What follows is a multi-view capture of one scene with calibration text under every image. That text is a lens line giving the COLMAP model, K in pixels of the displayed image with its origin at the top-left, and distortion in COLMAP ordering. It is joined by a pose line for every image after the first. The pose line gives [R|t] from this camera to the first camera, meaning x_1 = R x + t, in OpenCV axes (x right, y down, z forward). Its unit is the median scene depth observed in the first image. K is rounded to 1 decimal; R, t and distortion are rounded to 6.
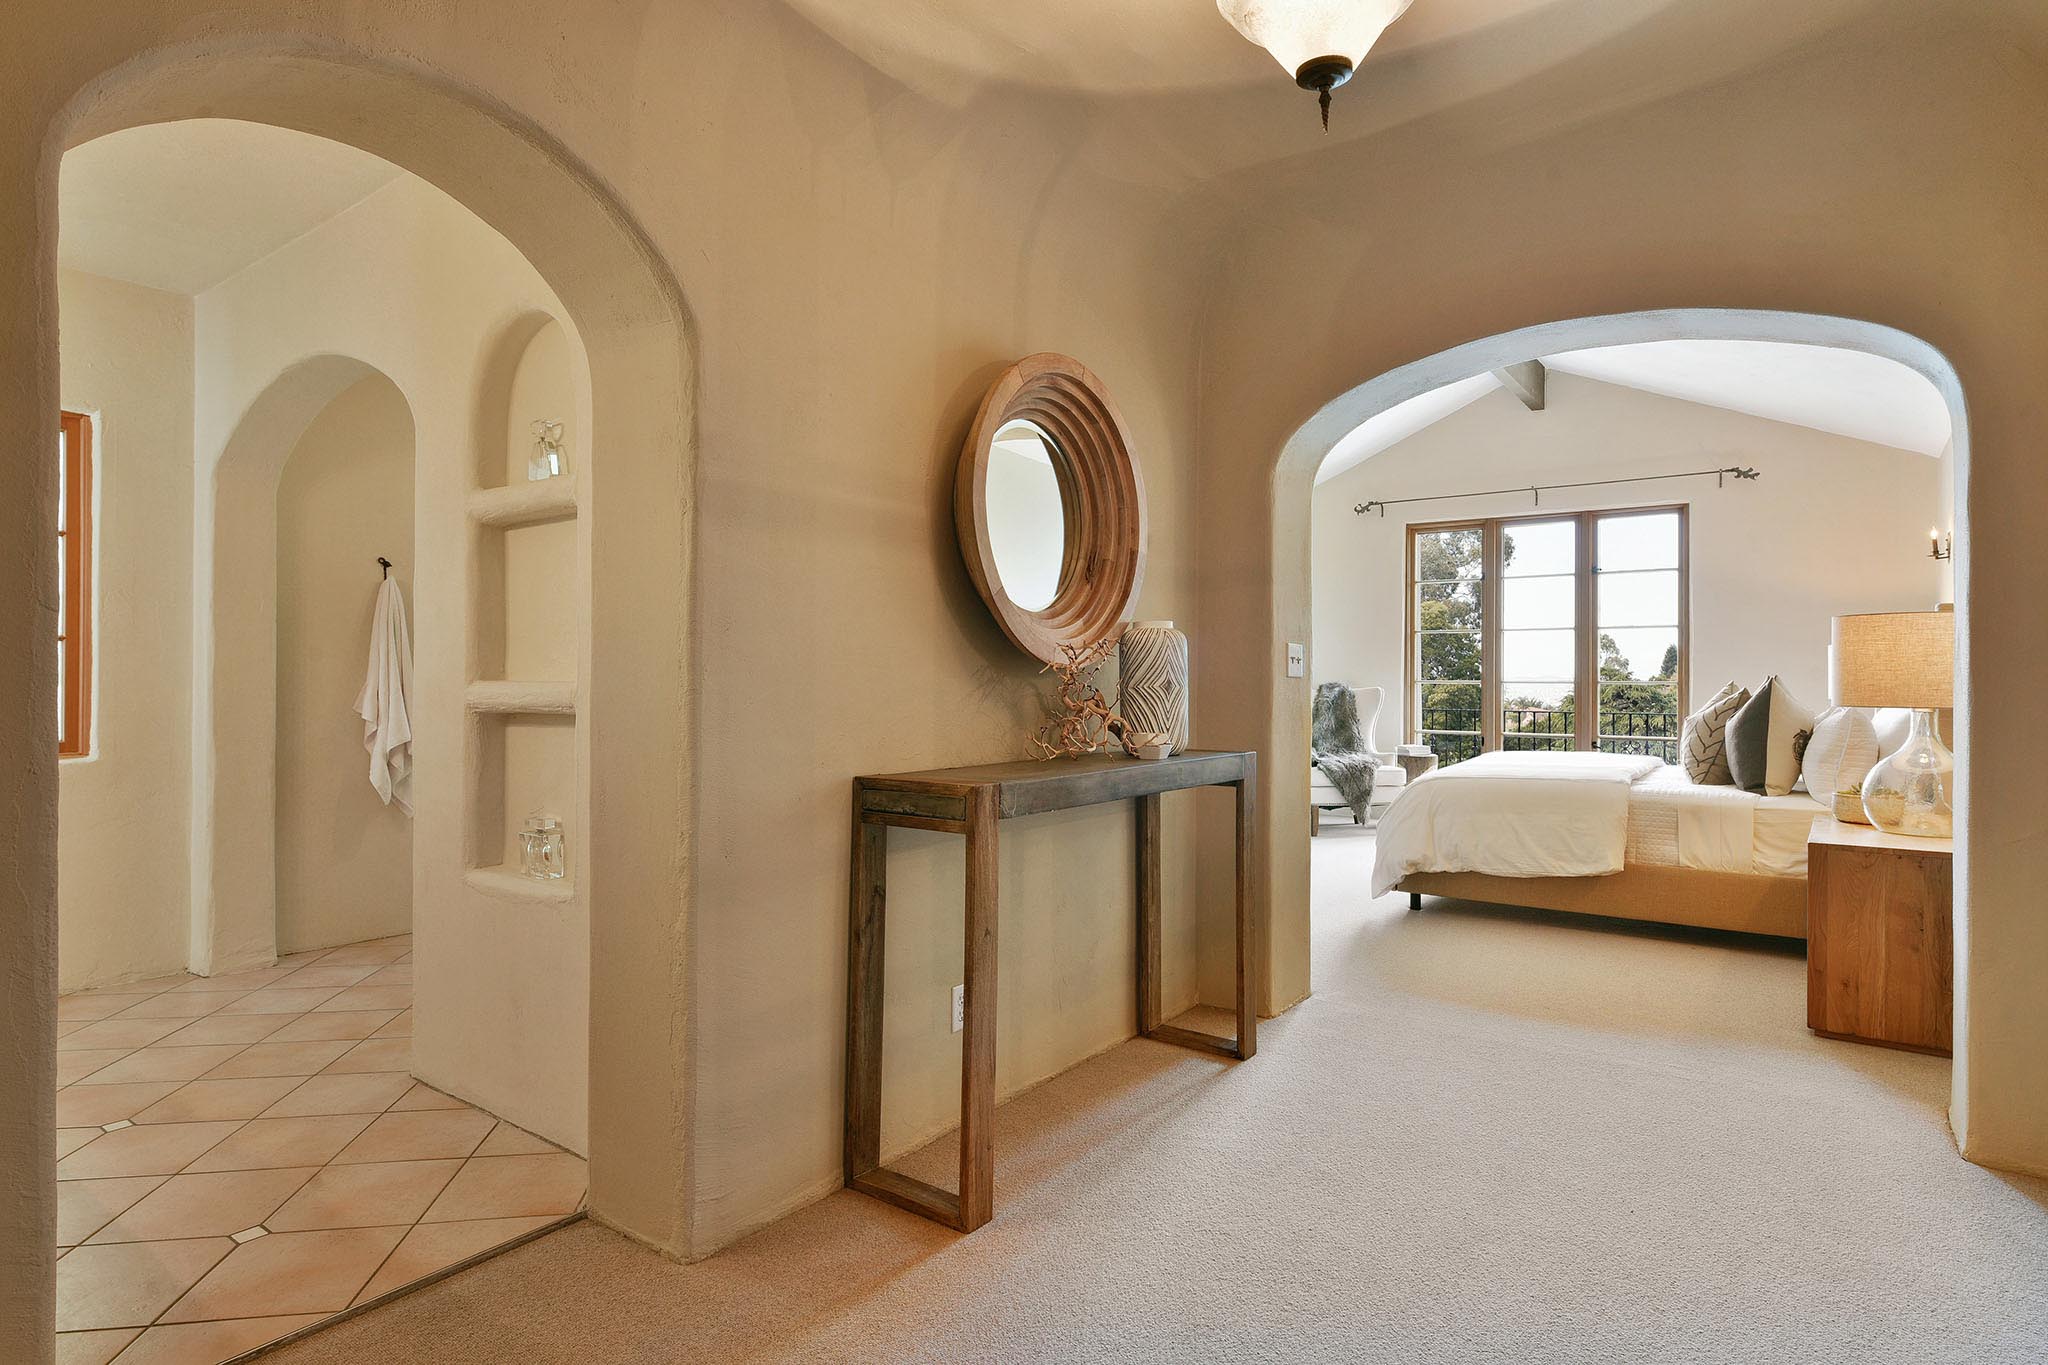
lens RADIAL K [[1079.6, 0, 1039.1], [0, 1079.6, 683.0], [0, 0, 1]] dist [0.005627, 0.001366]
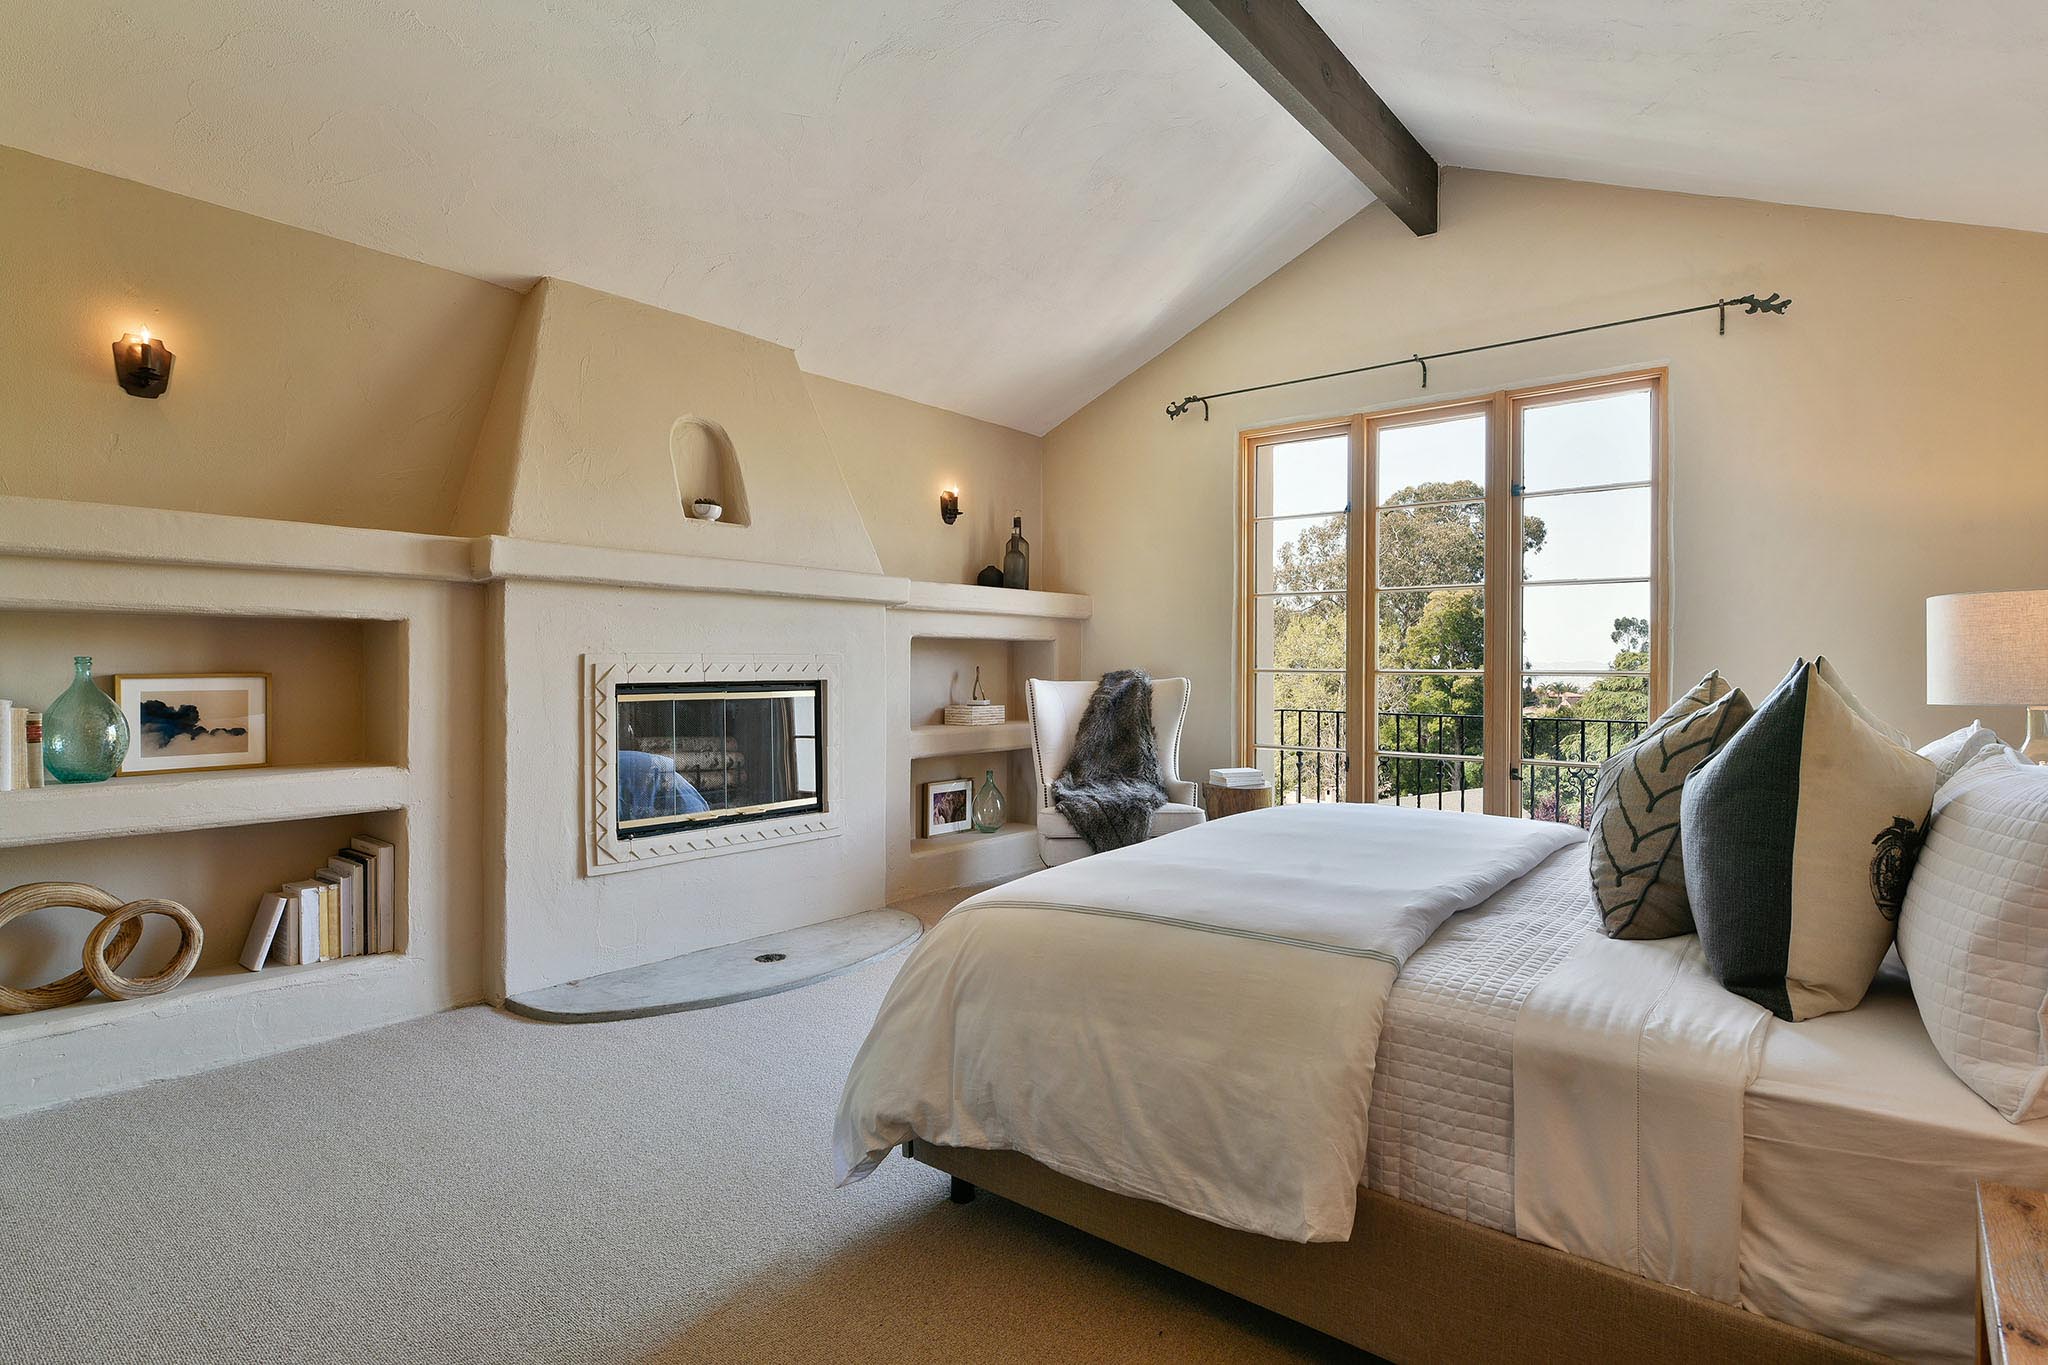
lens RADIAL K [[1079.6, 0, 1008.5], [0, 1079.6, 678.8], [0, 0, 1]] dist [0.005627, 0.001366]
pose [[0.999074, 0.000964, -0.043005, 0.400367], [-0.000563, 0.999956, 0.009327, -0.002882], [0.043012, -0.009295, 0.999031, 0.590100]]
